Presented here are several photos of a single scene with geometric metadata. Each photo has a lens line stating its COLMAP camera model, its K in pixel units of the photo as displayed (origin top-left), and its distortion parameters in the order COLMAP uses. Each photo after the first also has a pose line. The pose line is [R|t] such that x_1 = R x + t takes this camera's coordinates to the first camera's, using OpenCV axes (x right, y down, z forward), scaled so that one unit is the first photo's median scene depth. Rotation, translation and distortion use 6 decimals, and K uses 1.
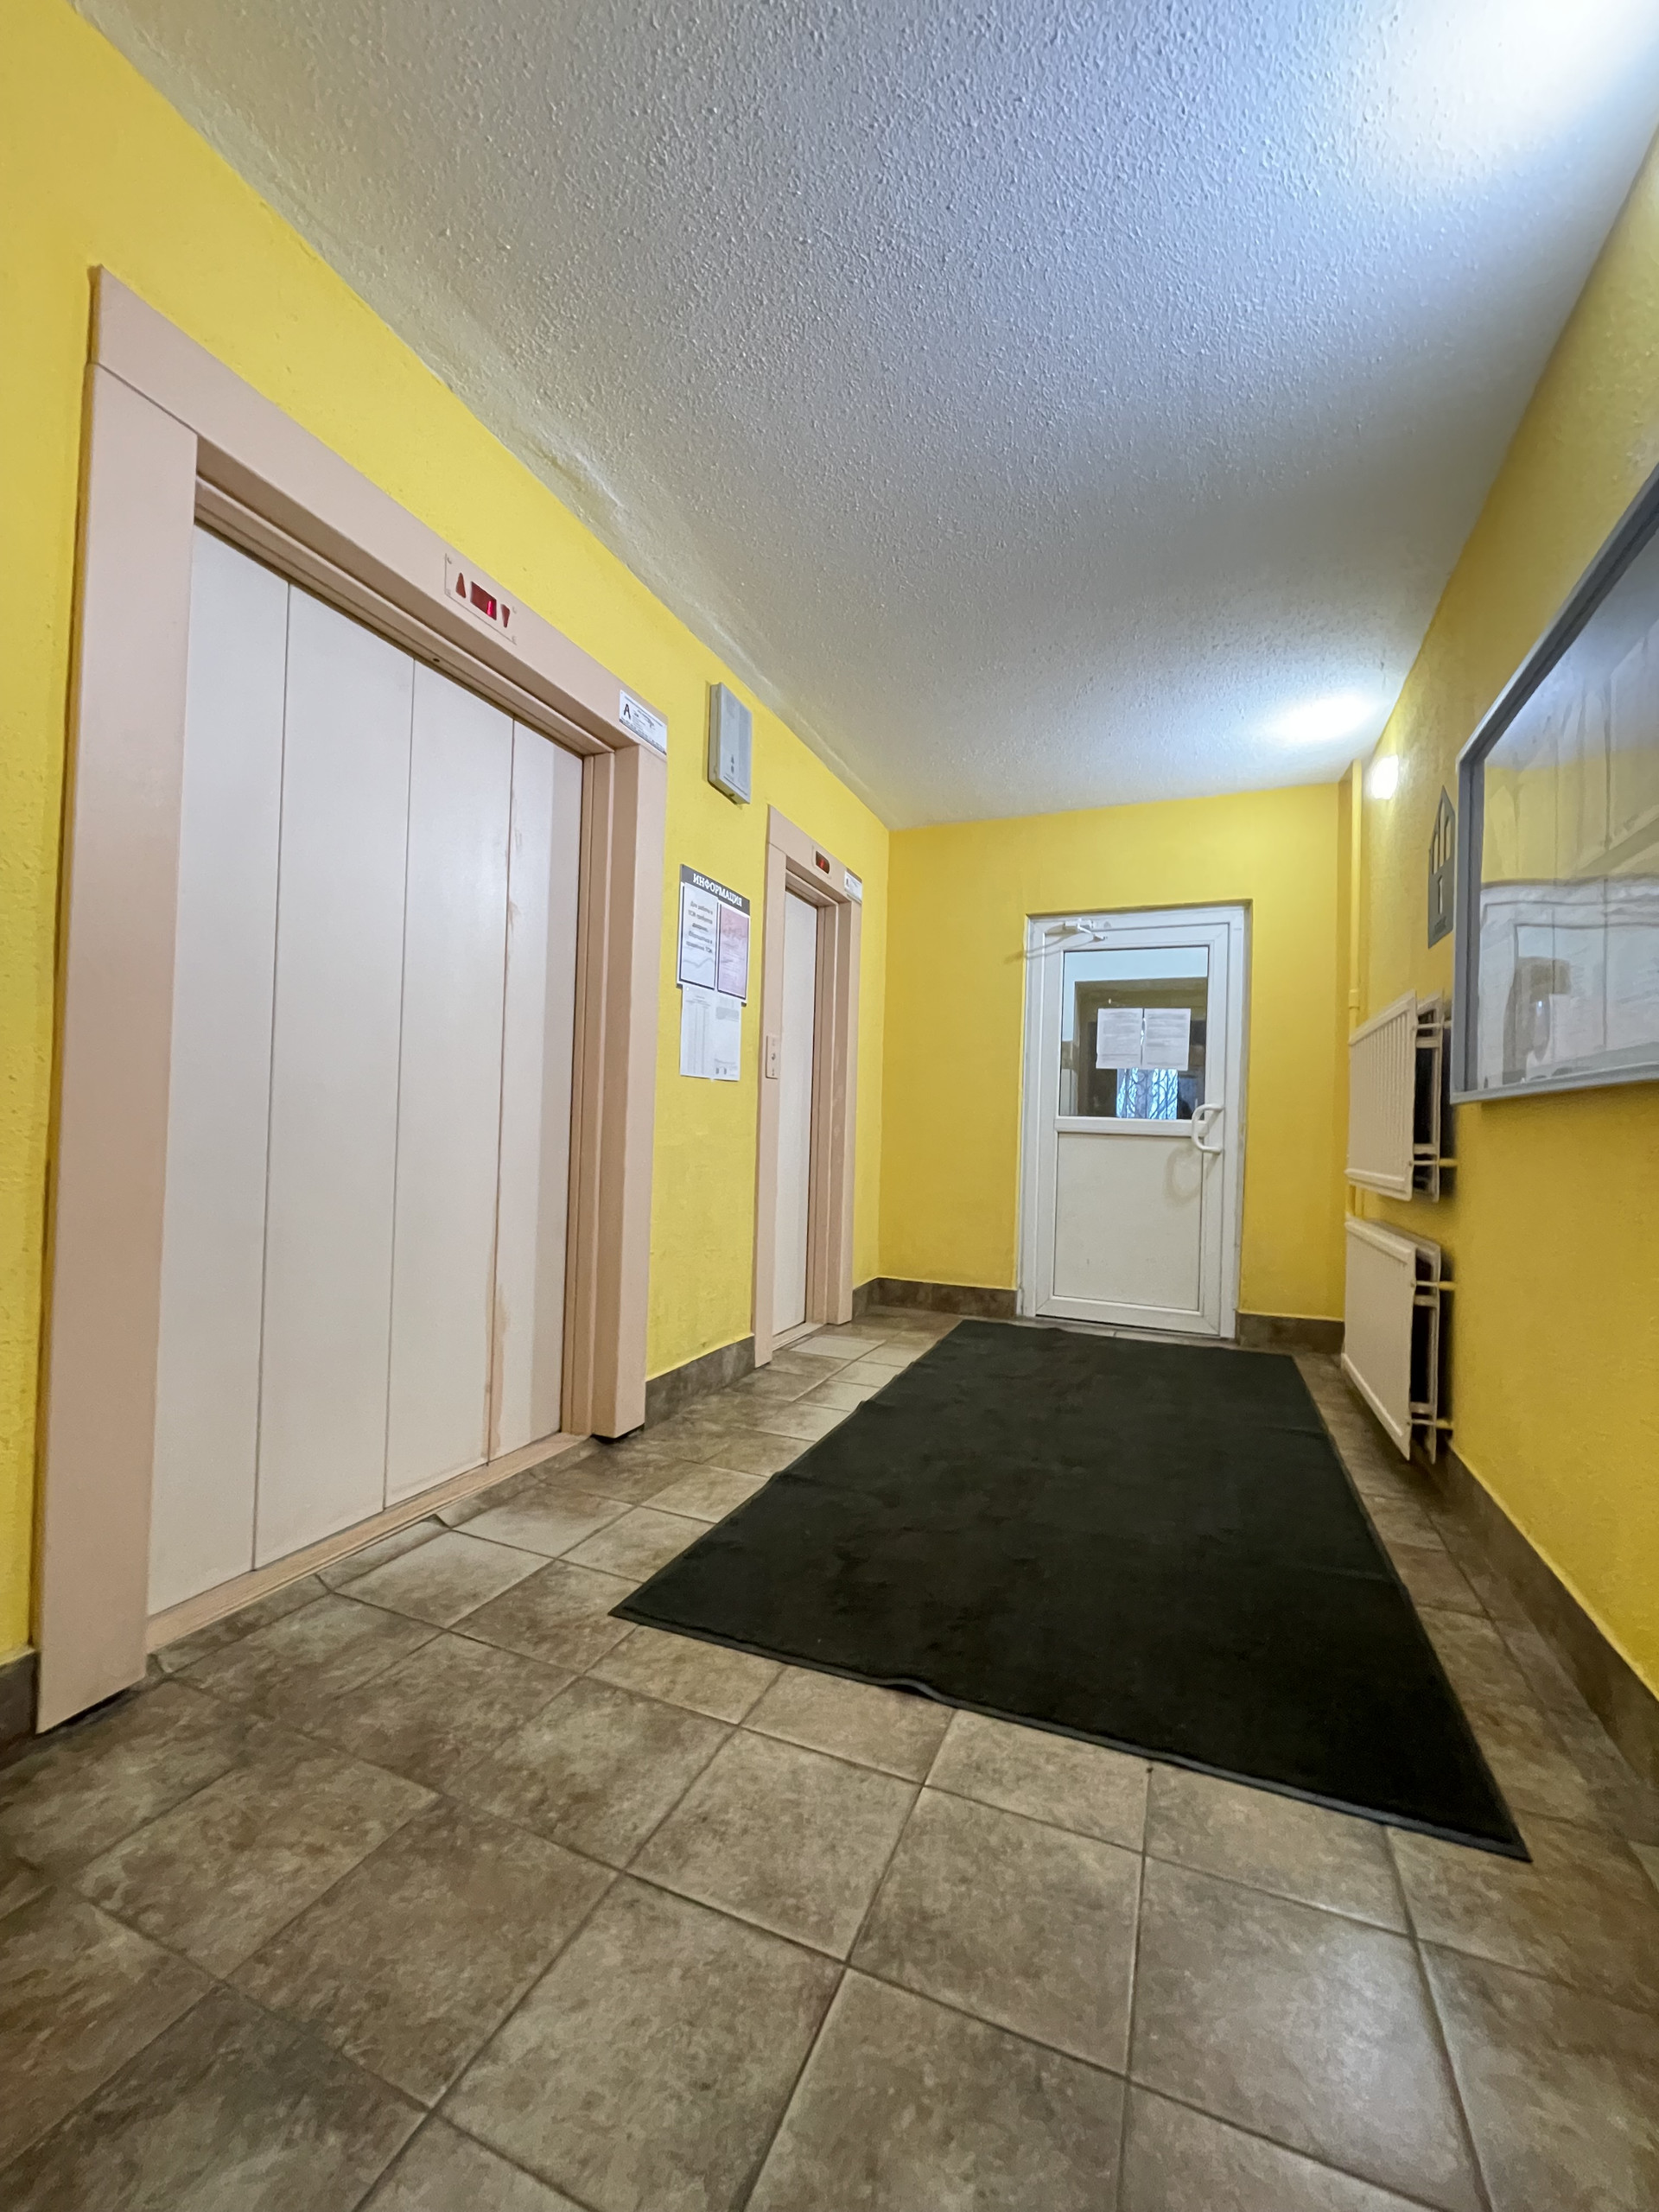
lens RADIAL K [[884.4, 0, 829.5], [0, 884.4, 1106.0], [0, 0, 1]] dist [0.001511, 0.000349]
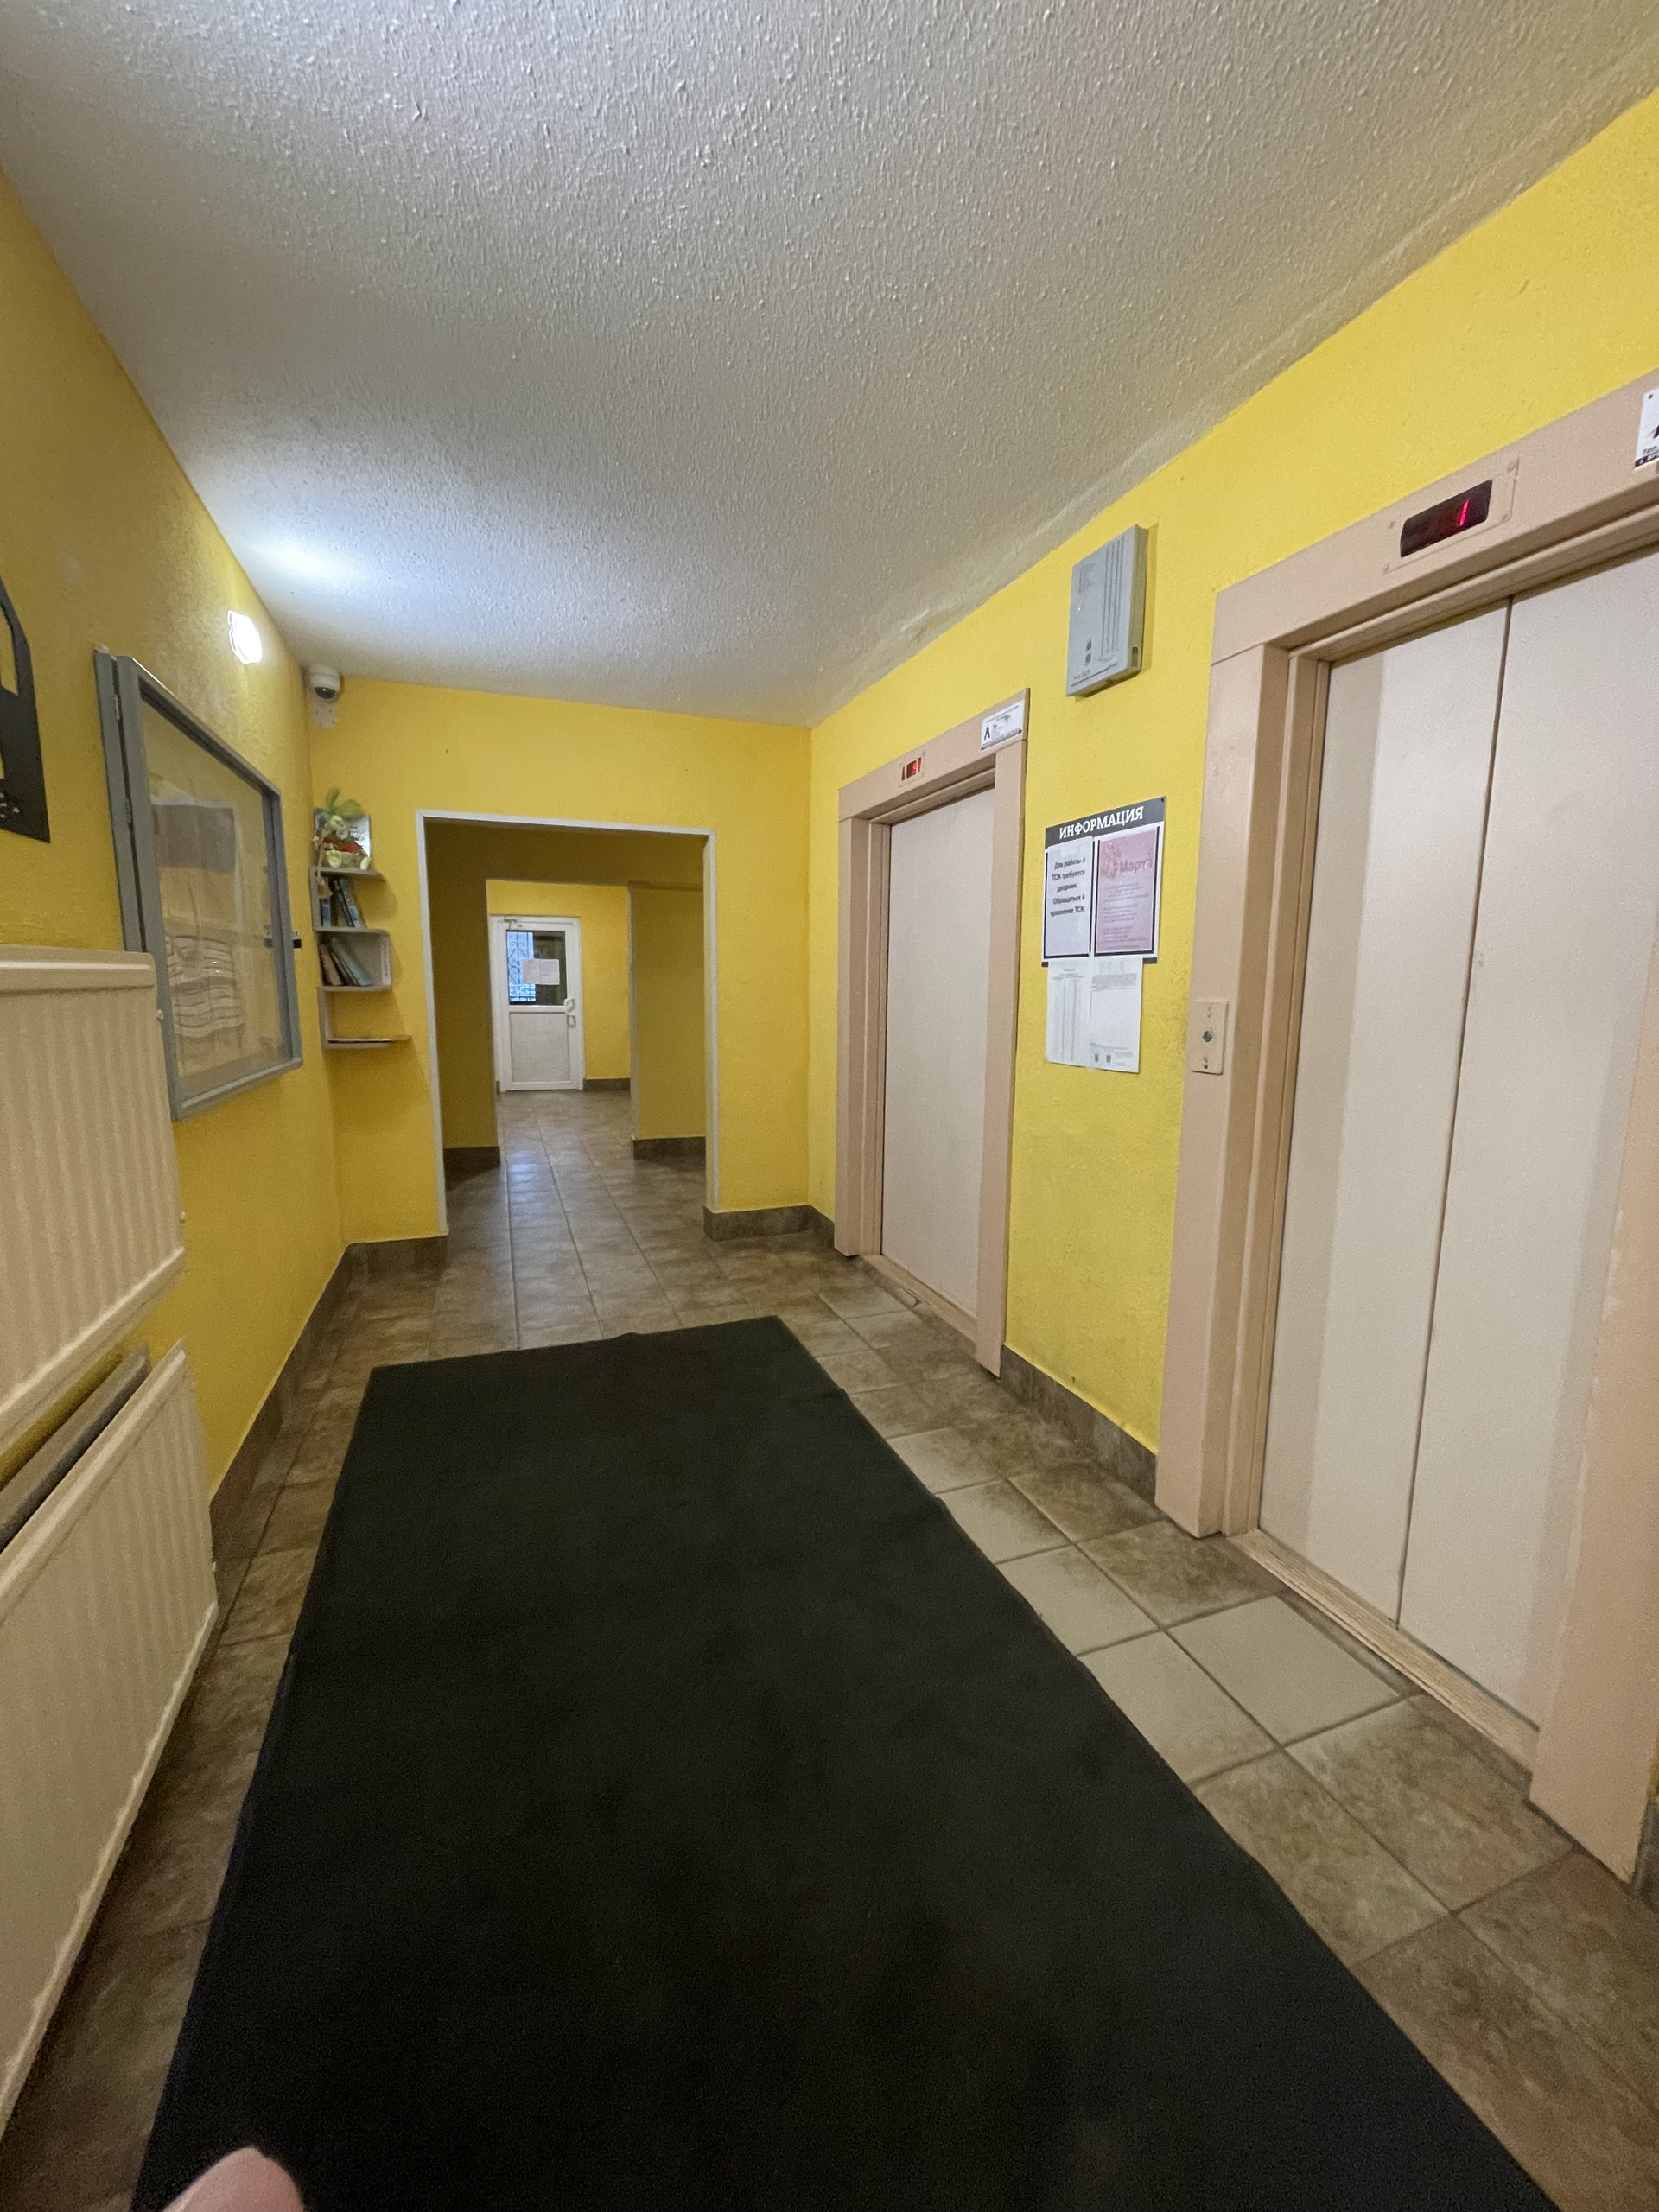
lens RADIAL K [[884.4, 0, 829.5], [0, 884.4, 1106.0], [0, 0, 1]] dist [0.001511, 0.000349]
pose [[-0.727402, 0.061798, -0.683423, 0.712431], [-0.012812, 0.994540, 0.103568, -0.092176], [0.686092, 0.084092, -0.722639, 1.721067]]
